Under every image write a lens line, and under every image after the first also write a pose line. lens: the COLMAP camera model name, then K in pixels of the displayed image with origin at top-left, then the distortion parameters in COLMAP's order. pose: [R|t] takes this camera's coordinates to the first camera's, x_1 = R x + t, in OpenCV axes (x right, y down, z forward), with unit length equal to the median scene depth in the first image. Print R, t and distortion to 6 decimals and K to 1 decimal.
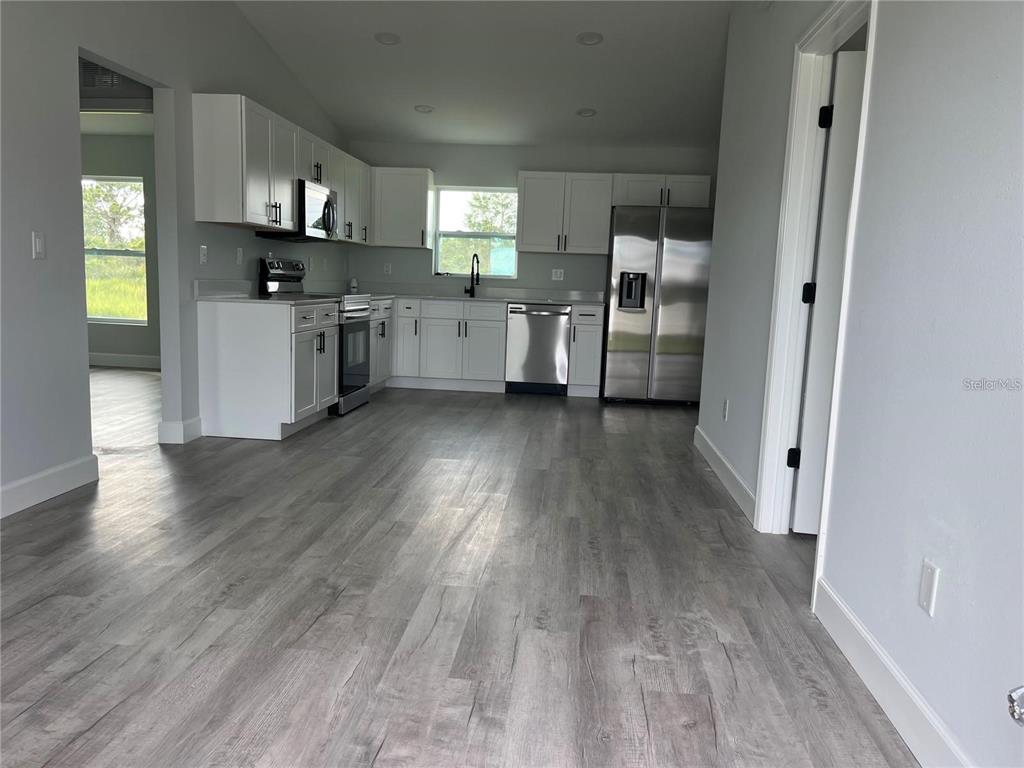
lens RADIAL K [[789.0, 0, 512.0], [0, 789.0, 384.0], [0, 0, 1]] dist [0.071639, -0.115039]
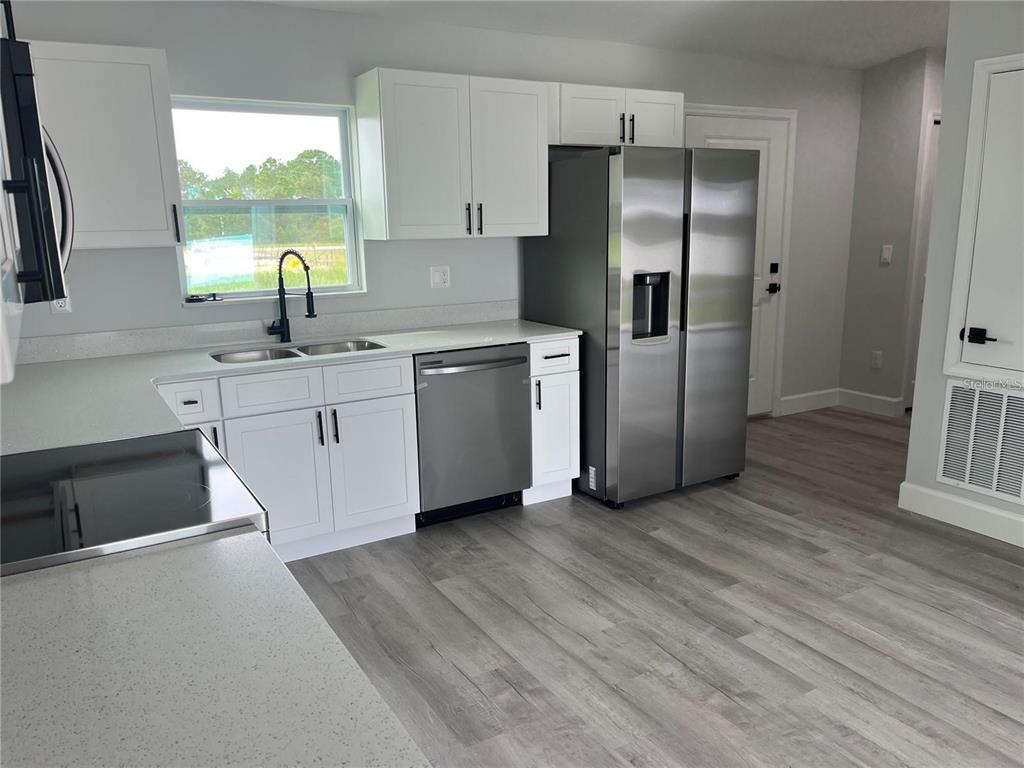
lens RADIAL K [[789.0, 0, 512.0], [0, 789.0, 384.0], [0, 0, 1]] dist [0.071639, -0.115039]
pose [[0.810461, -0.173149, 0.559617, -0.224138], [0.122914, 0.984316, 0.126545, -0.136846], [-0.572752, -0.033776, 0.819033, 0.570690]]
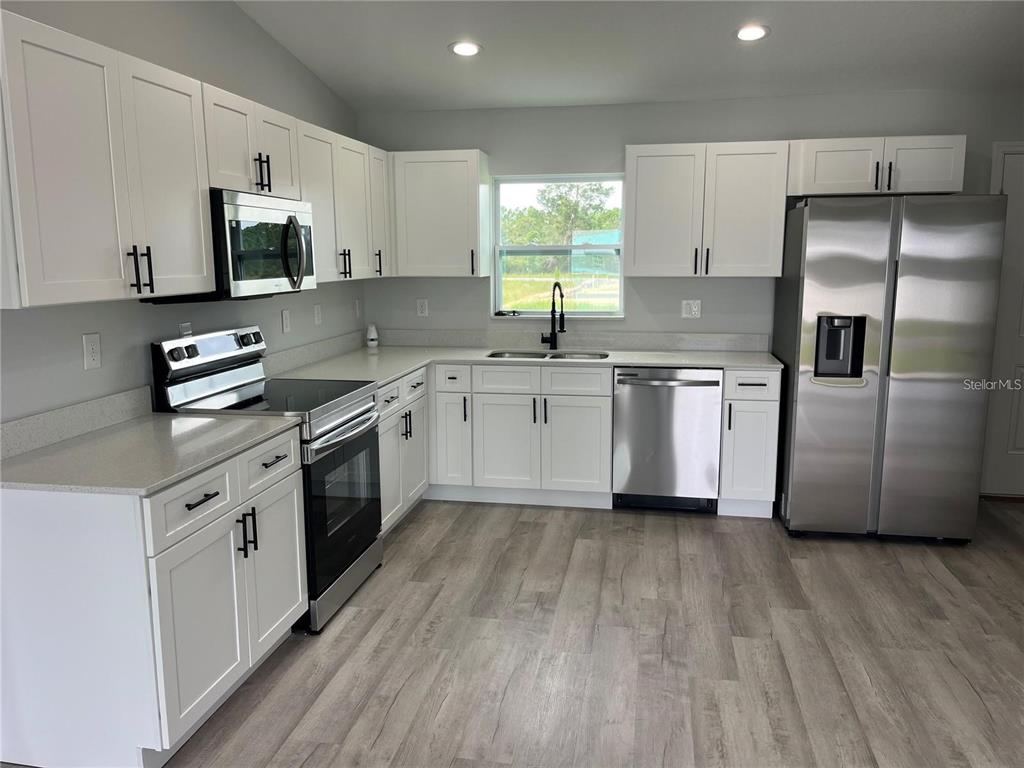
lens RADIAL K [[789.0, 0, 512.0], [0, 789.0, 384.0], [0, 0, 1]] dist [0.071639, -0.115039]
pose [[0.994689, -0.025989, -0.099587, -0.022594], [0.029105, 0.999127, 0.029970, -0.108648], [0.098722, -0.032709, 0.994577, 0.387104]]
